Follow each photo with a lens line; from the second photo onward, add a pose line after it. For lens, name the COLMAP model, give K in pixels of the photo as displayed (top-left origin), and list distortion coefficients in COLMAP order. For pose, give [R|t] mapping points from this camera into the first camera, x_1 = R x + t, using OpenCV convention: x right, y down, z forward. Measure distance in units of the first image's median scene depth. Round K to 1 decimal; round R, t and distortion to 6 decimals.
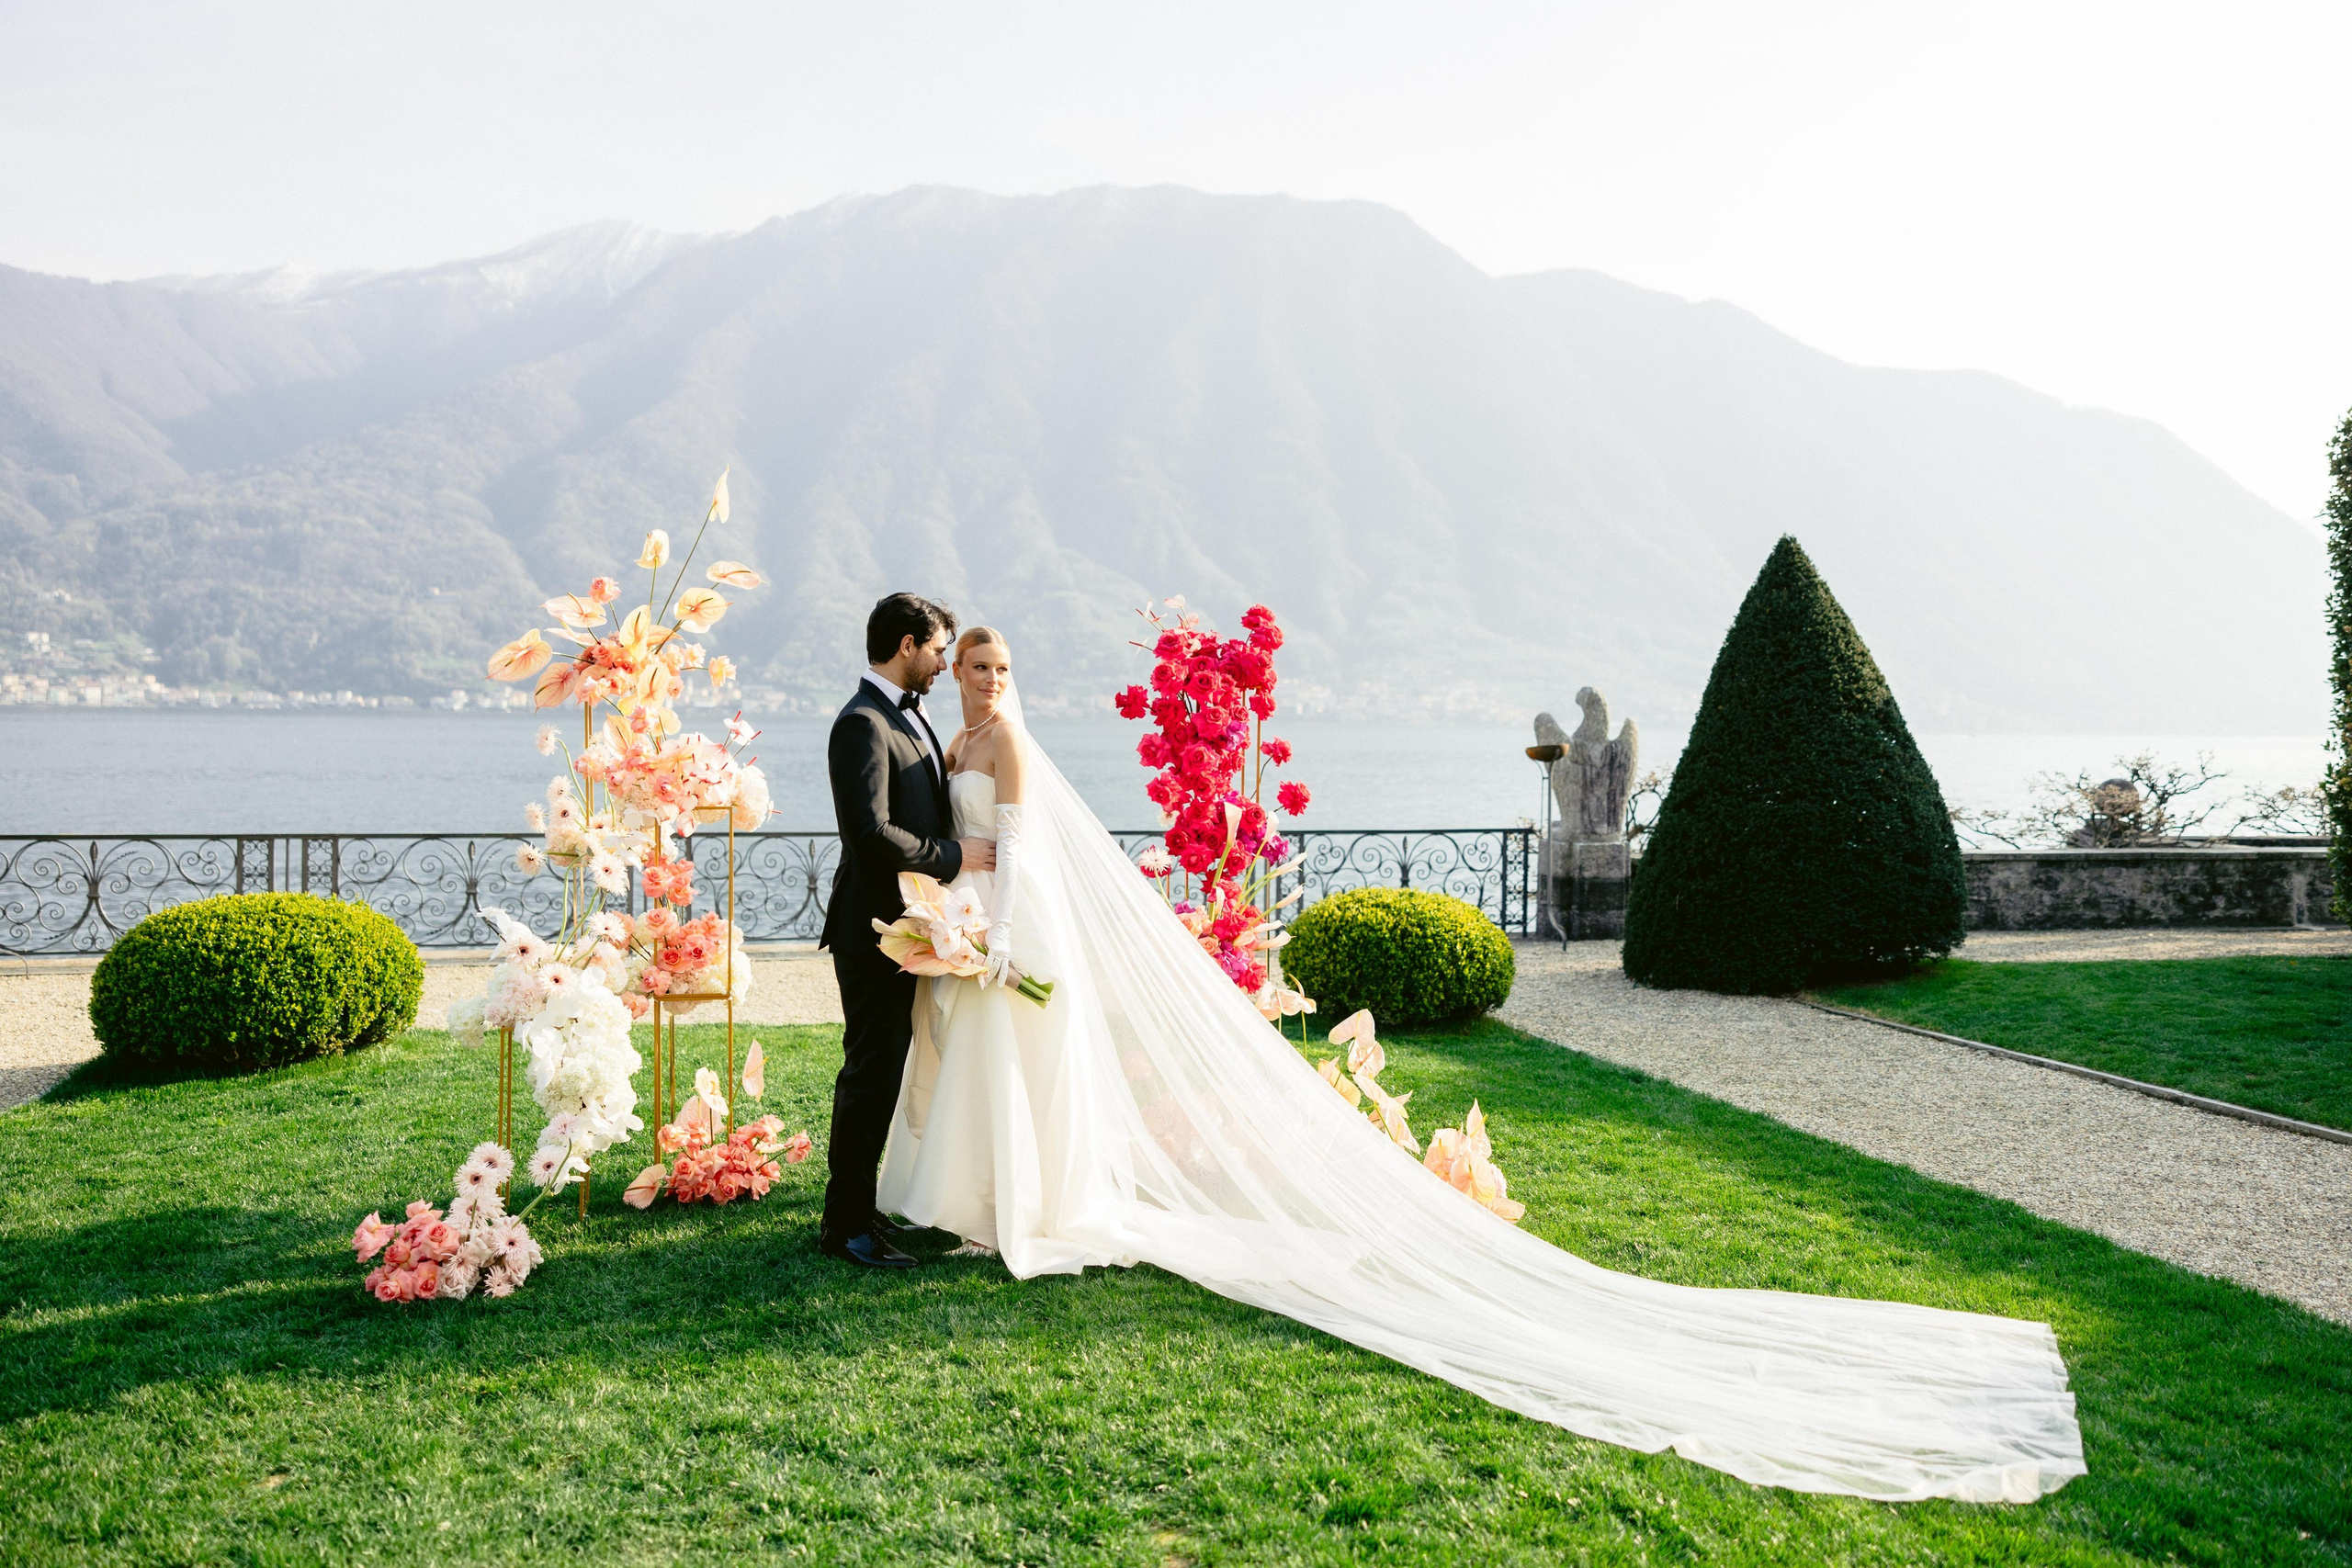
lens RADIAL K [[1900.1, 0, 1211.4], [0, 1900.1, 757.6], [0, 0, 1]] dist [0.008745, 0.005294]
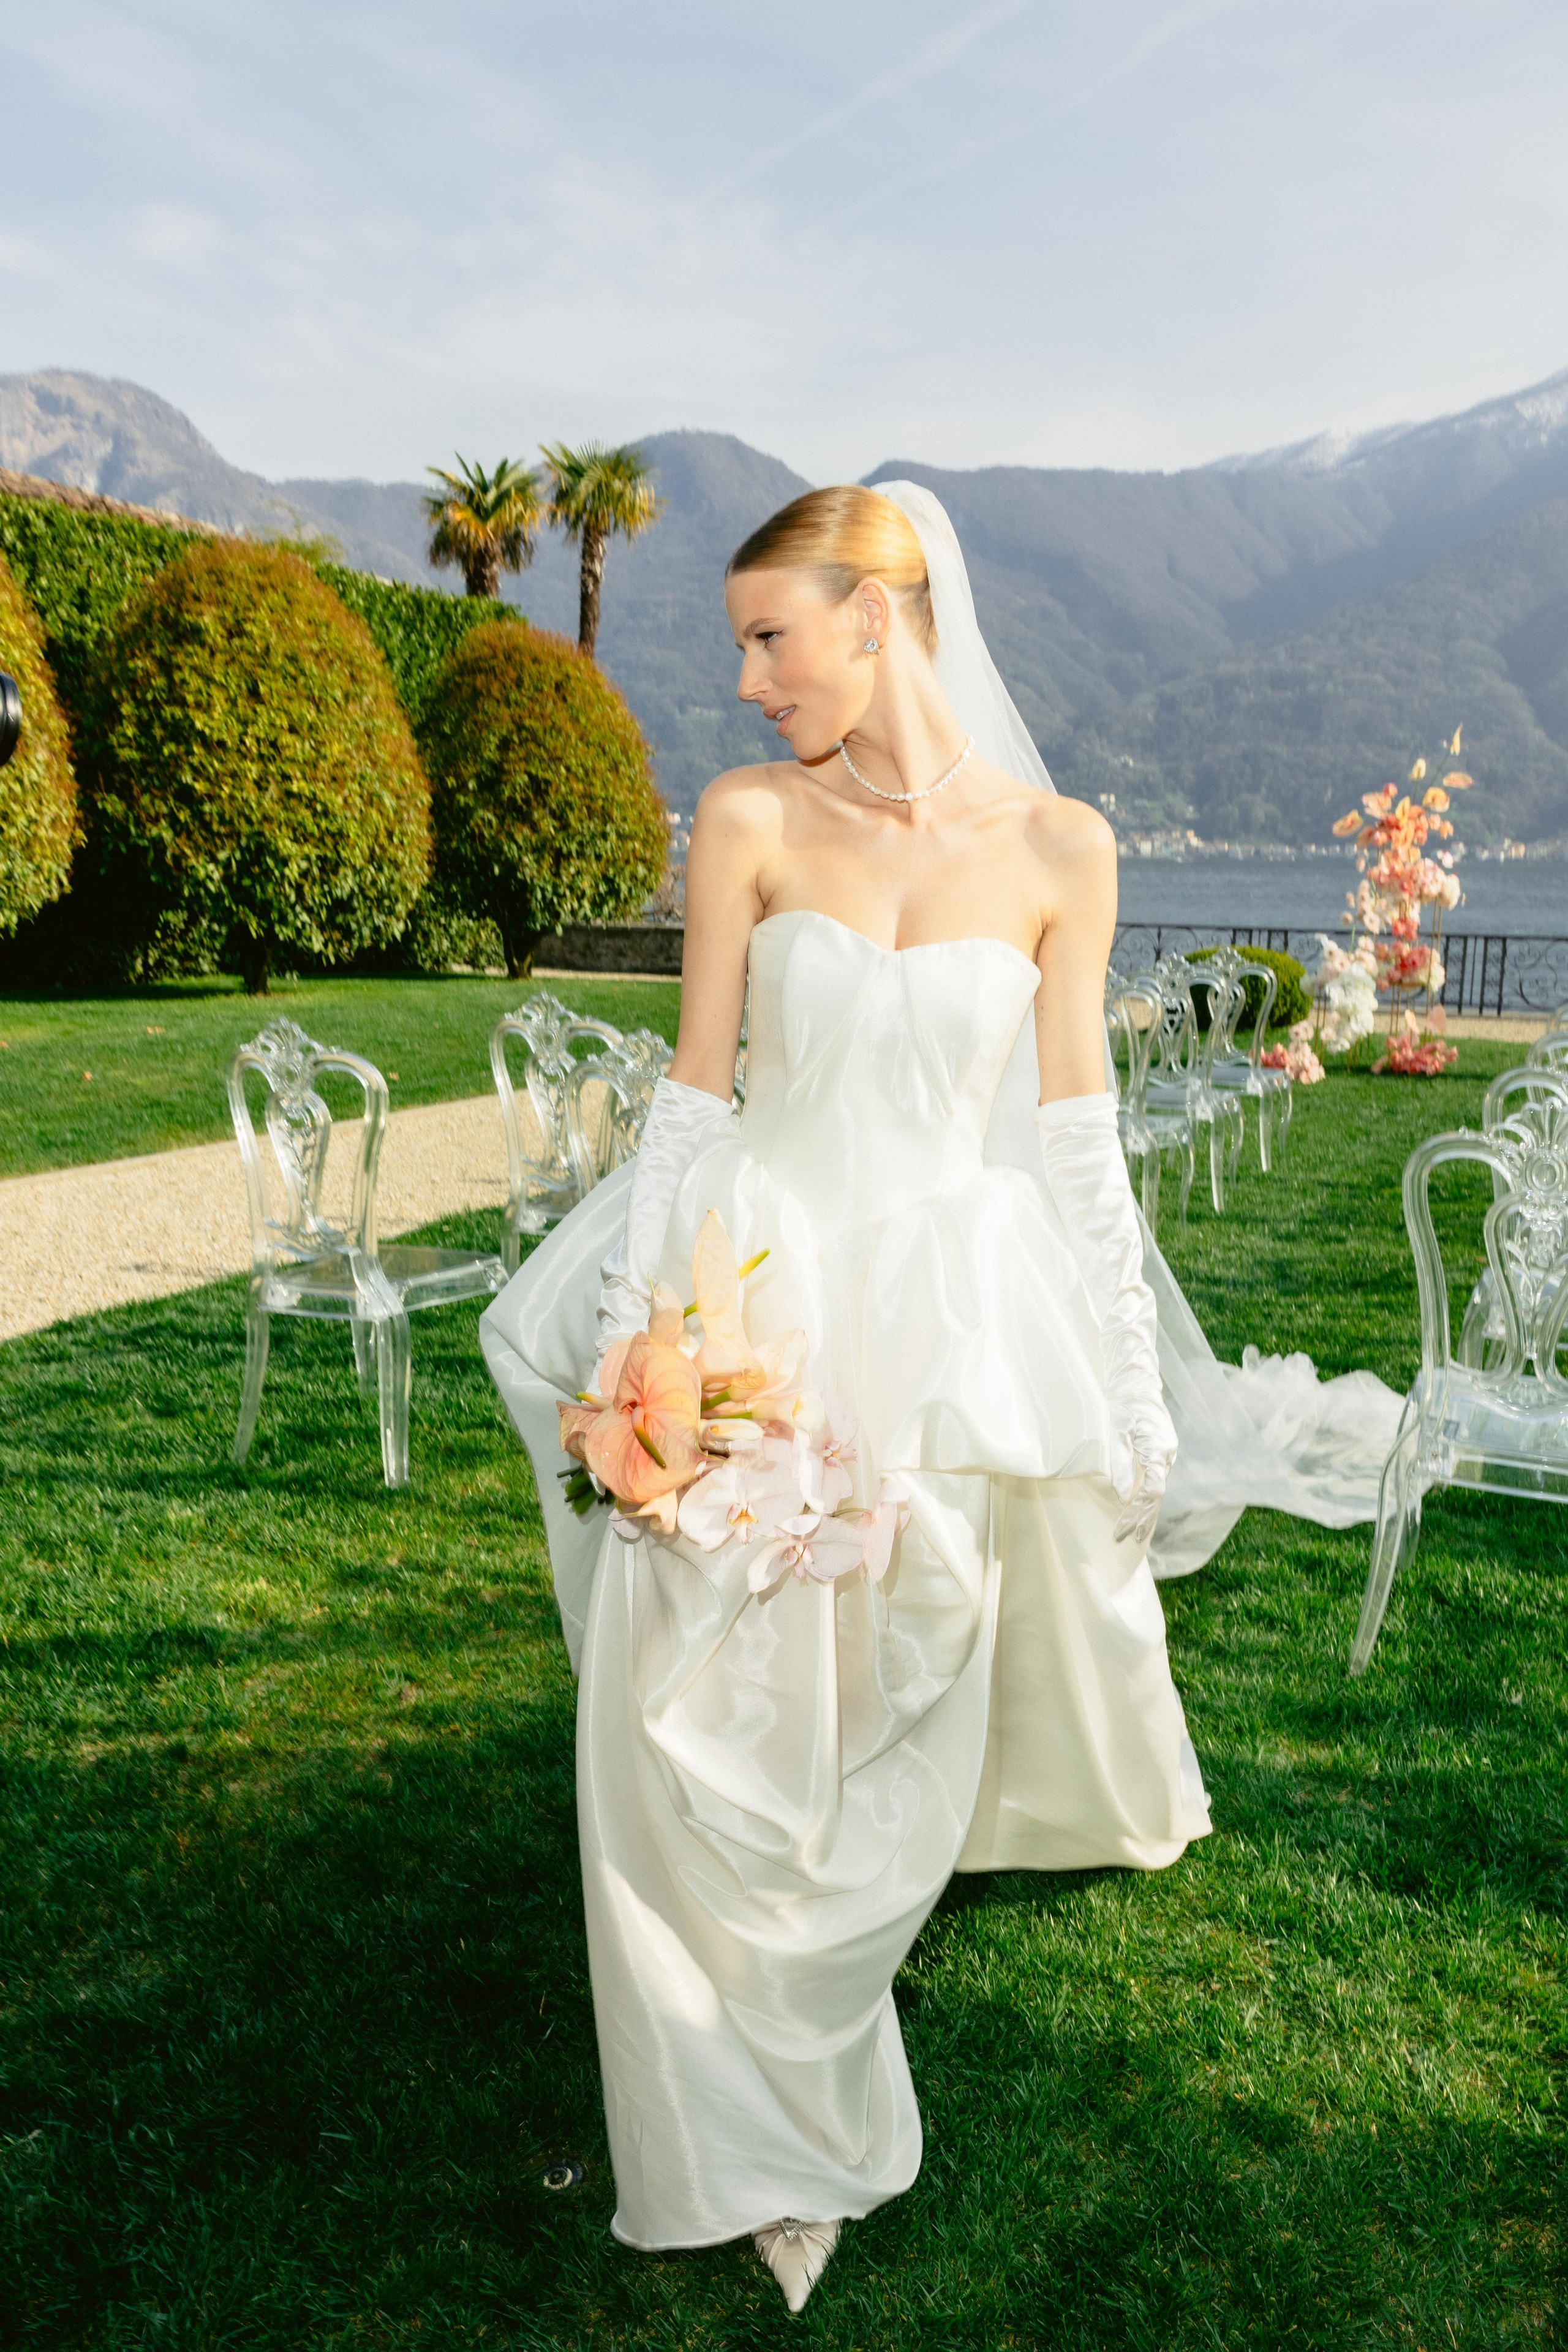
lens RADIAL K [[1841.3, 0, 784.0], [0, 1841.3, 1176.0], [0, 0, 1]] dist [0.011183, 0.014667]
pose [[0.751036, 0.113998, -0.650346, 0.544451], [-0.019801, 0.988428, 0.150393, 0.038052], [0.659964, -0.100074, 0.744602, -0.986679]]
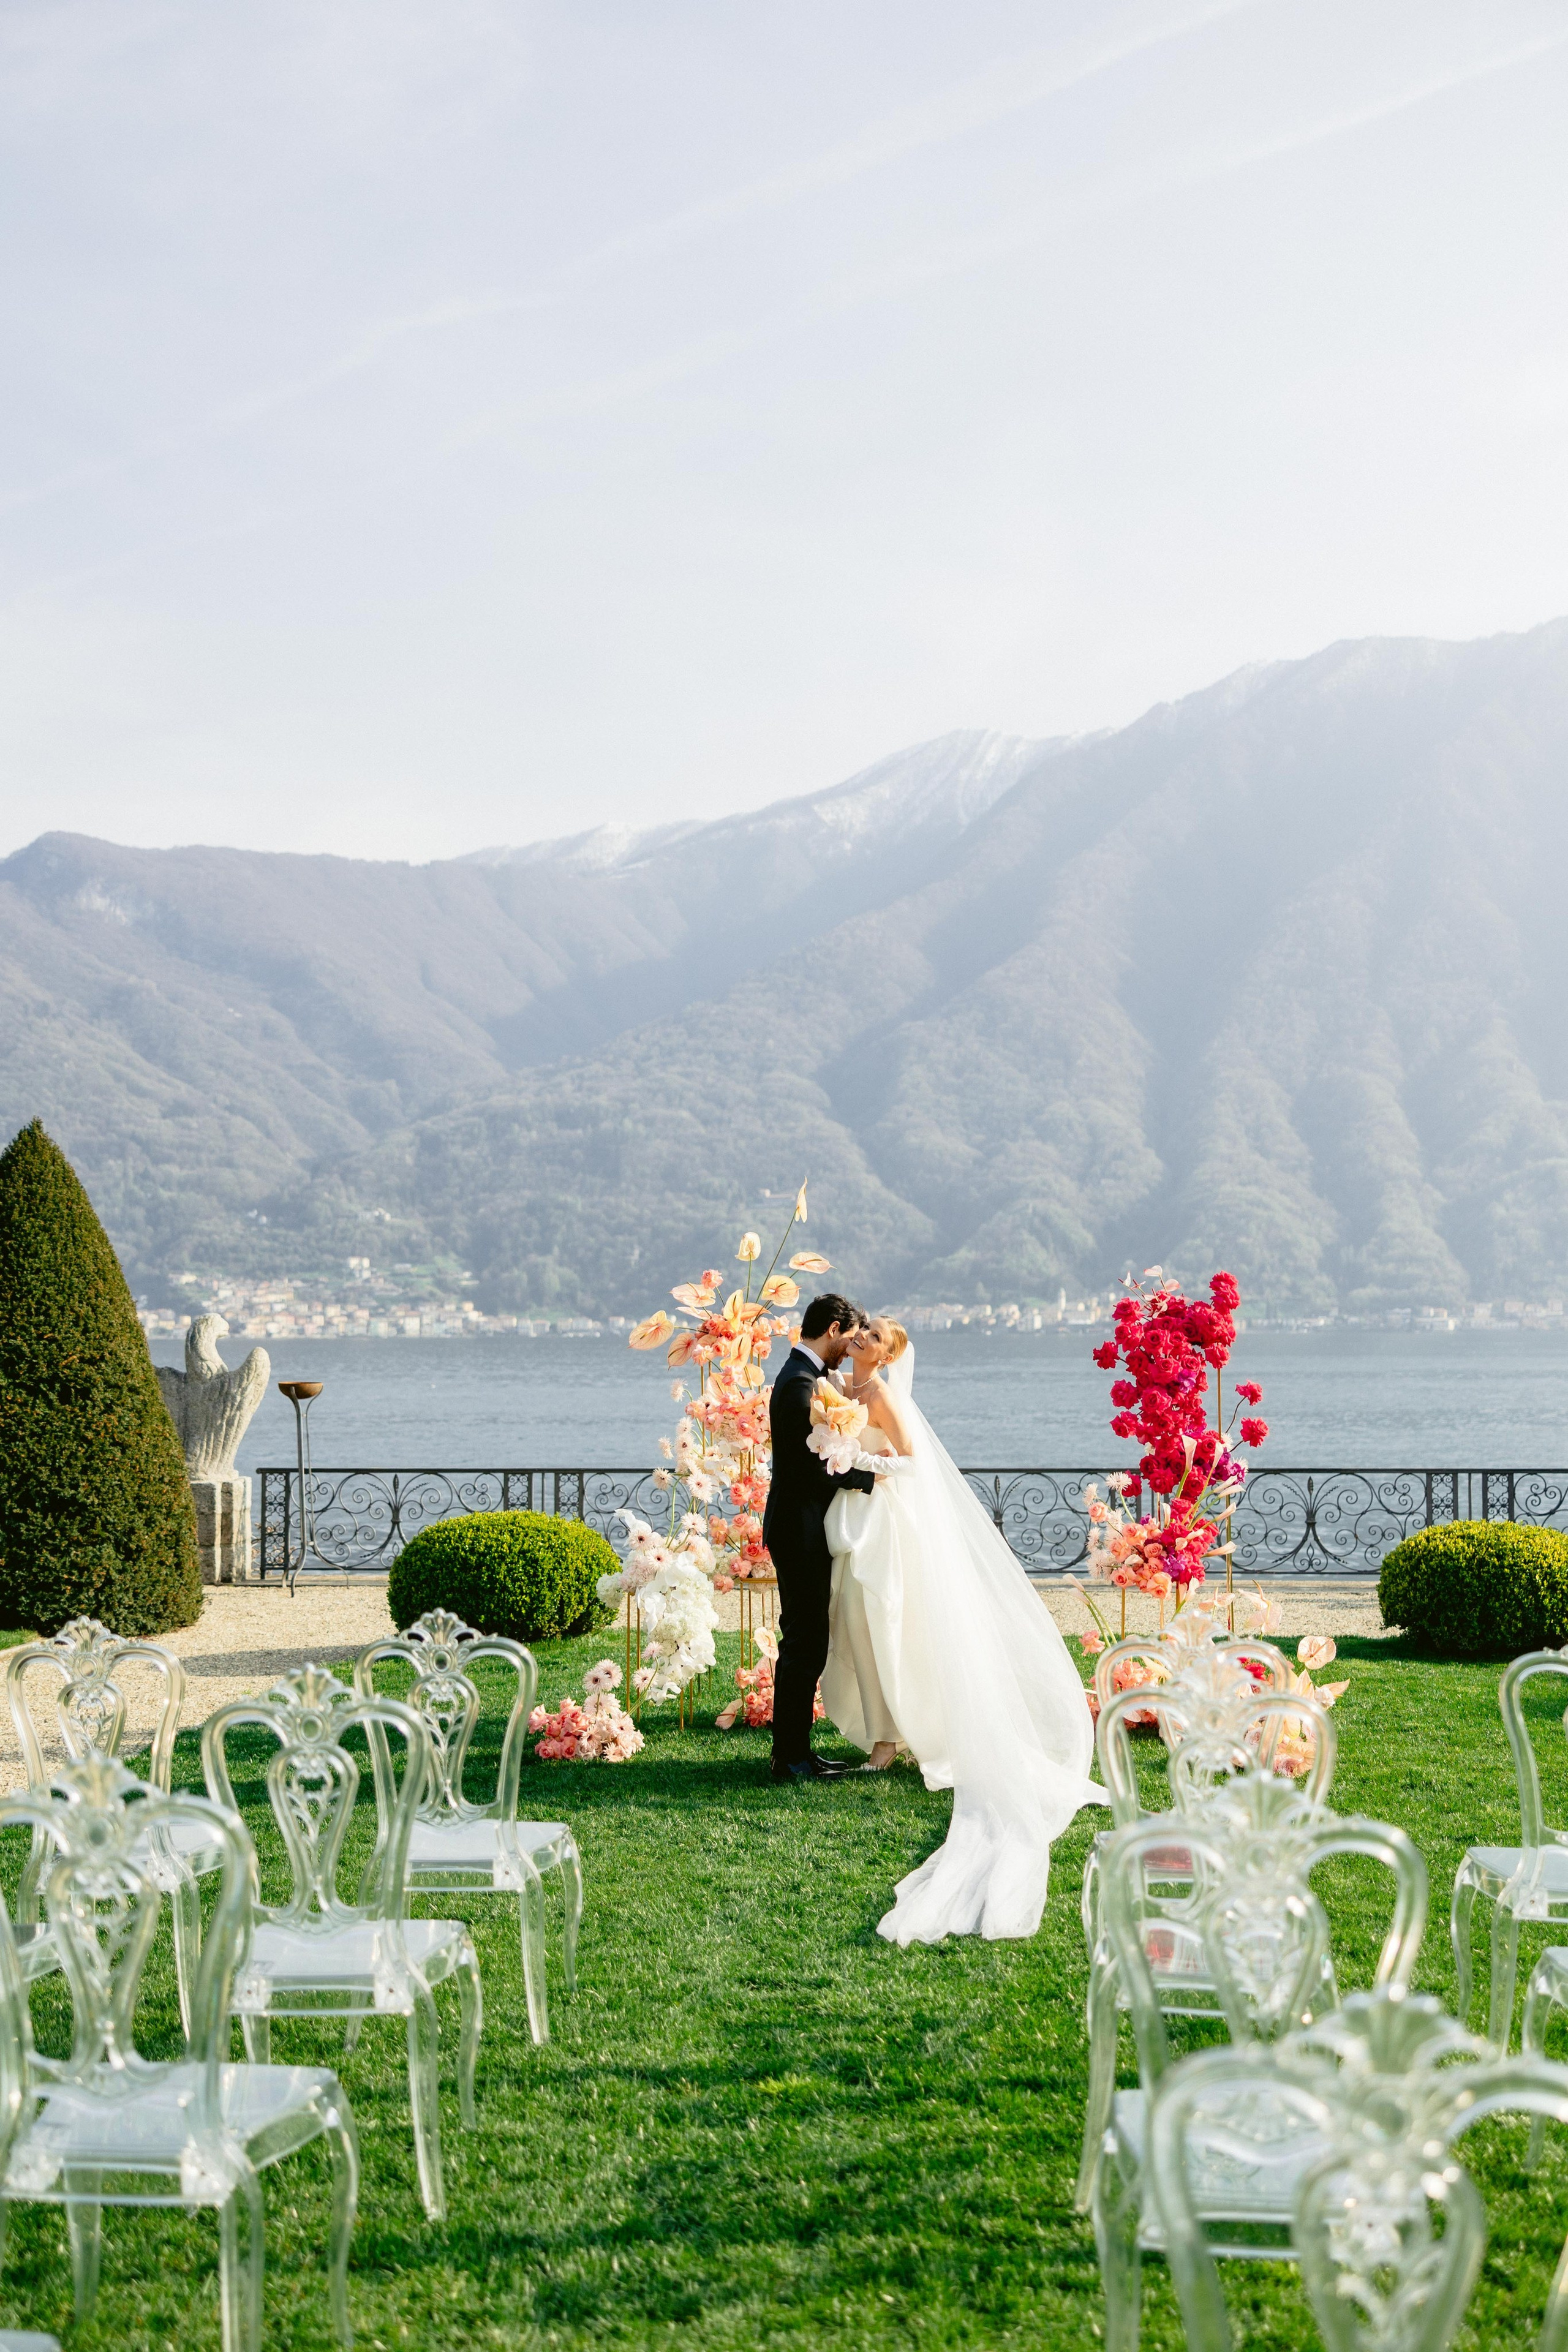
lens RADIAL K [[2455.5, 0, 776.7], [0, 2455.5, 1257.2], [0, 0, 1]] dist [0.018250, 0.007773]
pose [[0.927407, -0.030288, -0.372825, 0.371472], [0.010539, 0.998436, -0.054898, -0.007382], [0.373905, 0.046983, 0.926276, -0.595268]]
